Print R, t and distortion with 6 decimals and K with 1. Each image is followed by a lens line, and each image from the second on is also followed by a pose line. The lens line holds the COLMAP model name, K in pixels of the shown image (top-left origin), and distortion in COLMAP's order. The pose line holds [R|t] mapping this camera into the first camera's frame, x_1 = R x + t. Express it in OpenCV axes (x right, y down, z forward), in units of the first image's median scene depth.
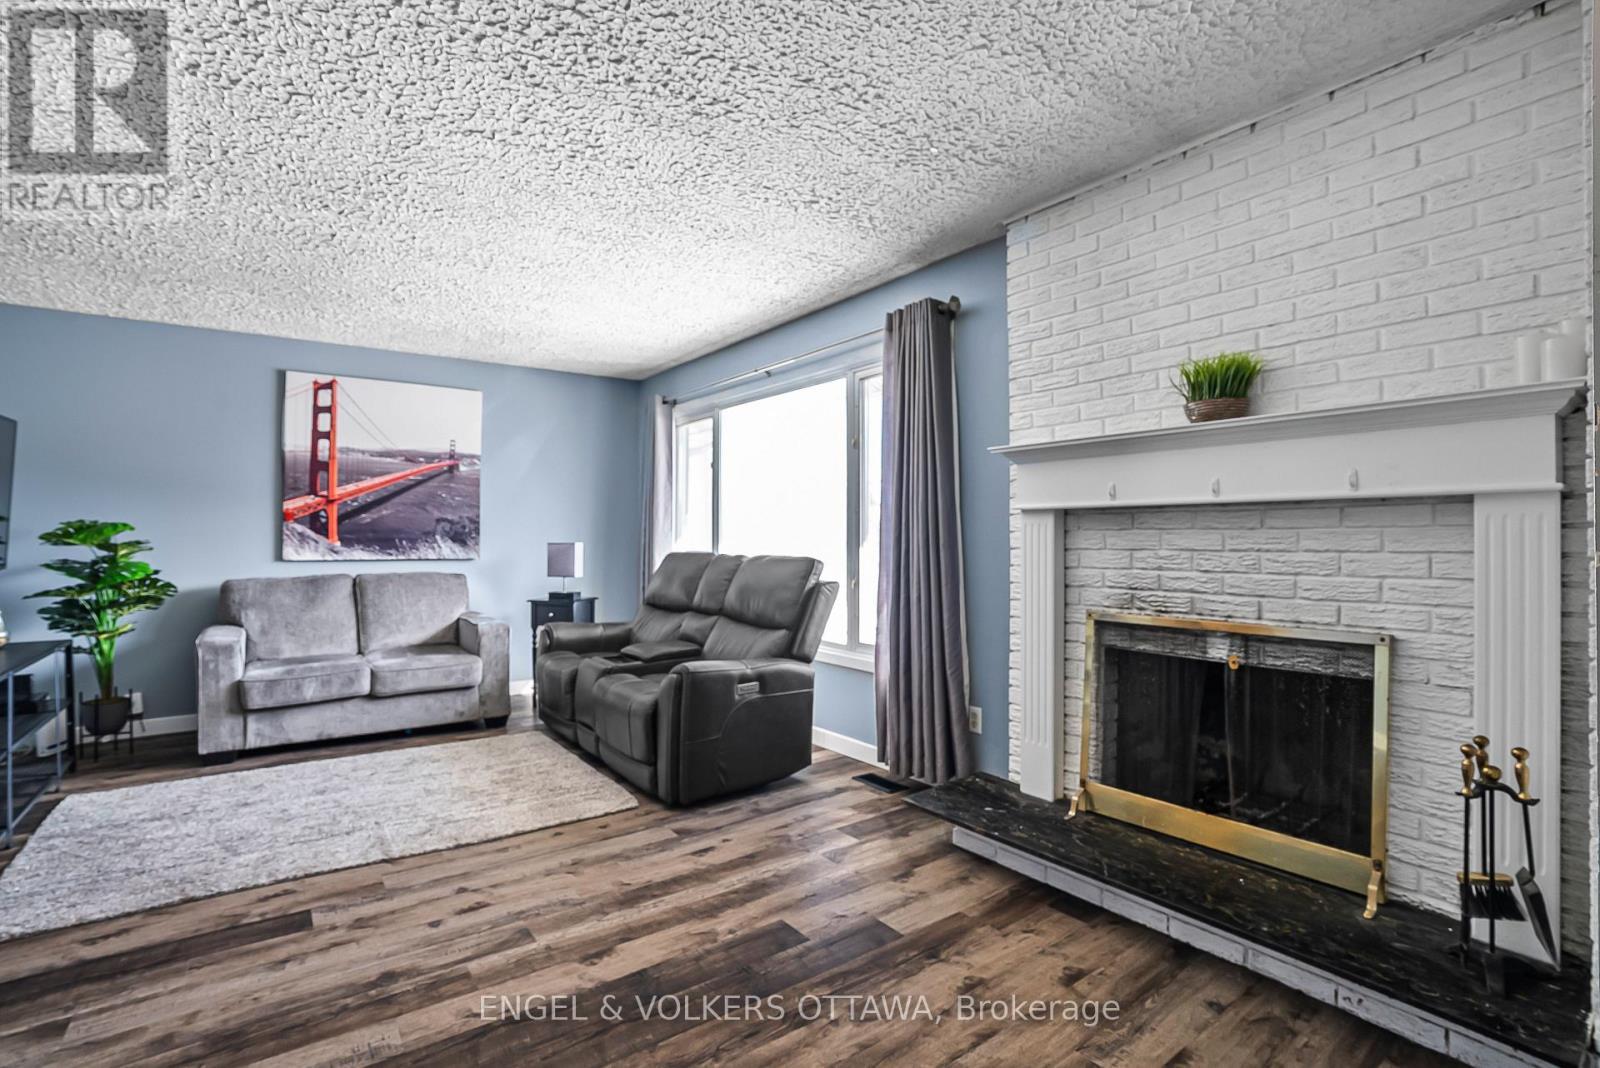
lens RADIAL K [[751.2, 0, 786.2], [0, 751.2, 529.9], [0, 0, 1]] dist [-0.047396, 0.007566]
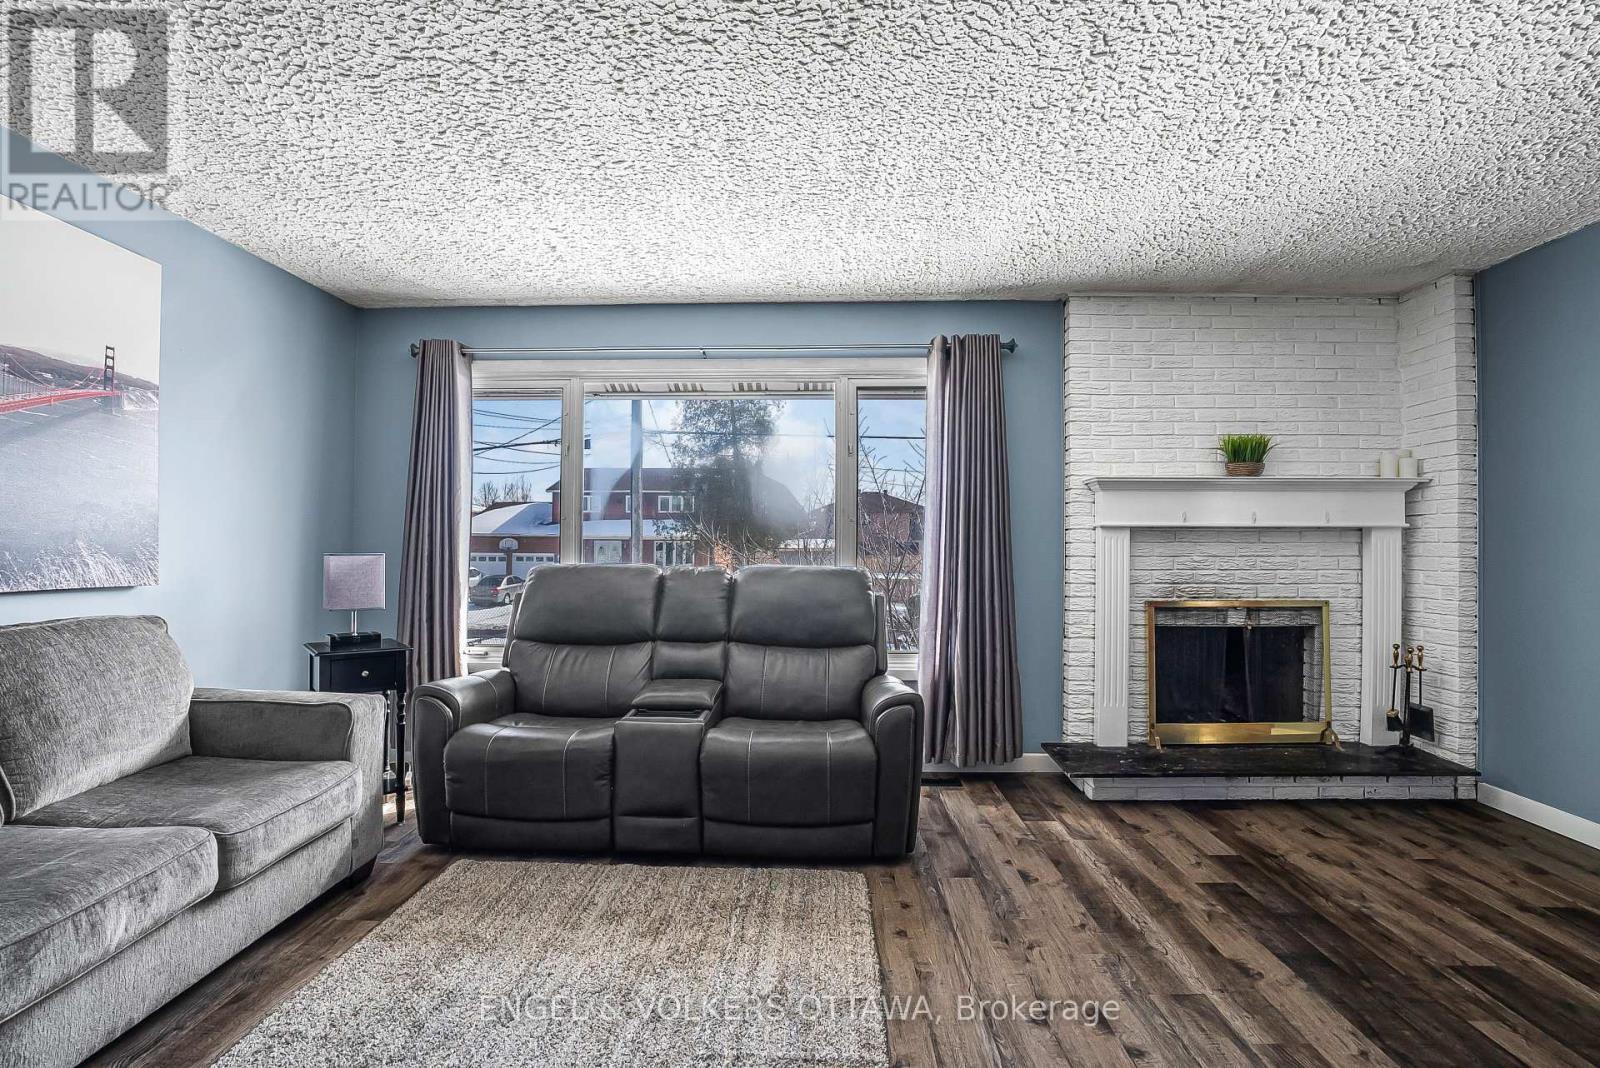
lens RADIAL K [[751.2, 0, 788.4], [0, 751.2, 535.0], [0, 0, 1]] dist [-0.047396, 0.007566]
pose [[0.604349, 0.016742, 0.796544, -1.188110], [-0.010371, 0.999860, -0.013146, 0.012211], [-0.796652, -0.000317, 0.604438, 0.754558]]
